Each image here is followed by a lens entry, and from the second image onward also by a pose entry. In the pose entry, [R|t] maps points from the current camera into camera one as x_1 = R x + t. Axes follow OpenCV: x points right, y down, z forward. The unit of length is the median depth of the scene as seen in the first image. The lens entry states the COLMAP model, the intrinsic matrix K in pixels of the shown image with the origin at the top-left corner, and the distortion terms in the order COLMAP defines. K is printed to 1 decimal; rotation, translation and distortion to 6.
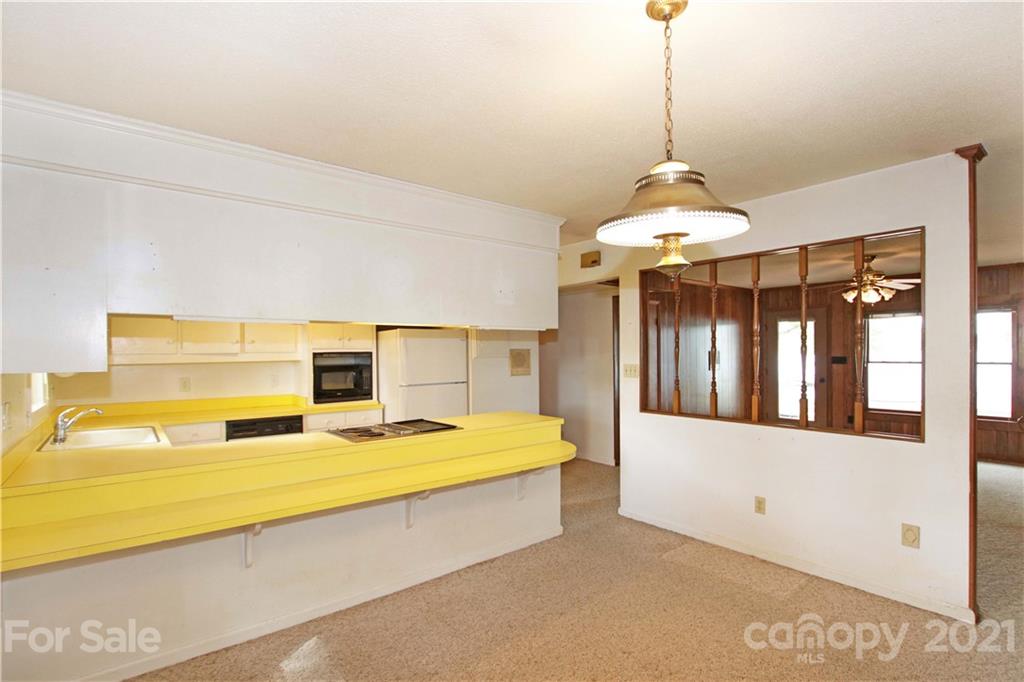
lens RADIAL K [[509.0, 0, 509.1], [0, 509.0, 351.2], [0, 0, 1]] dist [0.002203, 0.000275]
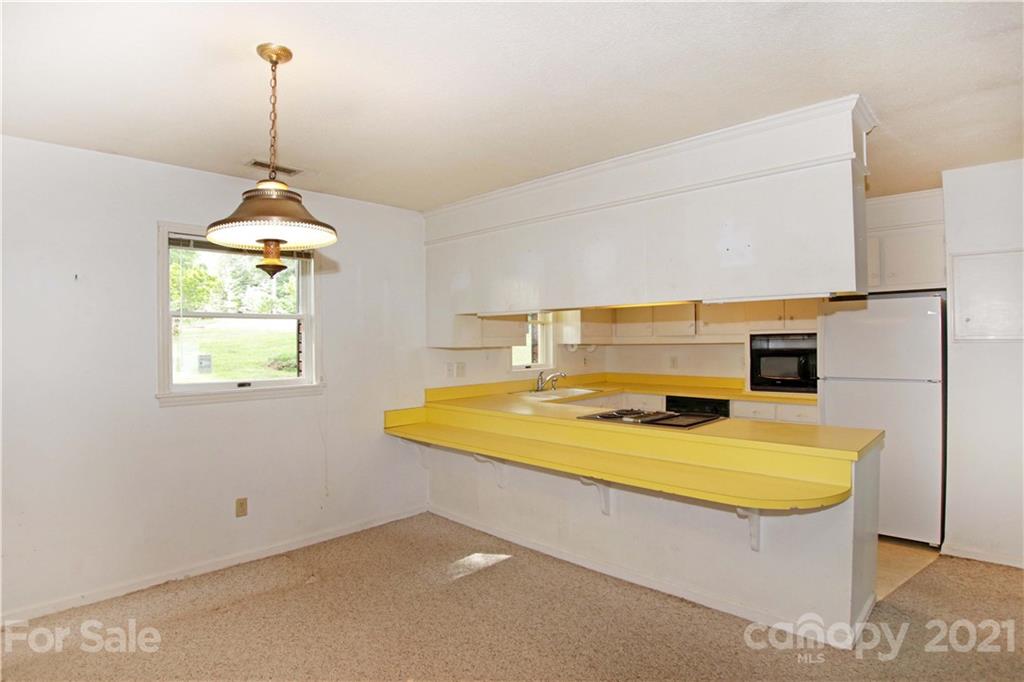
lens RADIAL K [[547.1, 0, 523.6], [0, 547.1, 344.0], [0, 0, 1]] dist [-0.002289, -0.000069]
pose [[0.134954, 0.011360, -0.990787, 0.560937], [0.010390, 0.999863, 0.012879, 0.003082], [0.990797, -0.012033, 0.134817, 0.481070]]
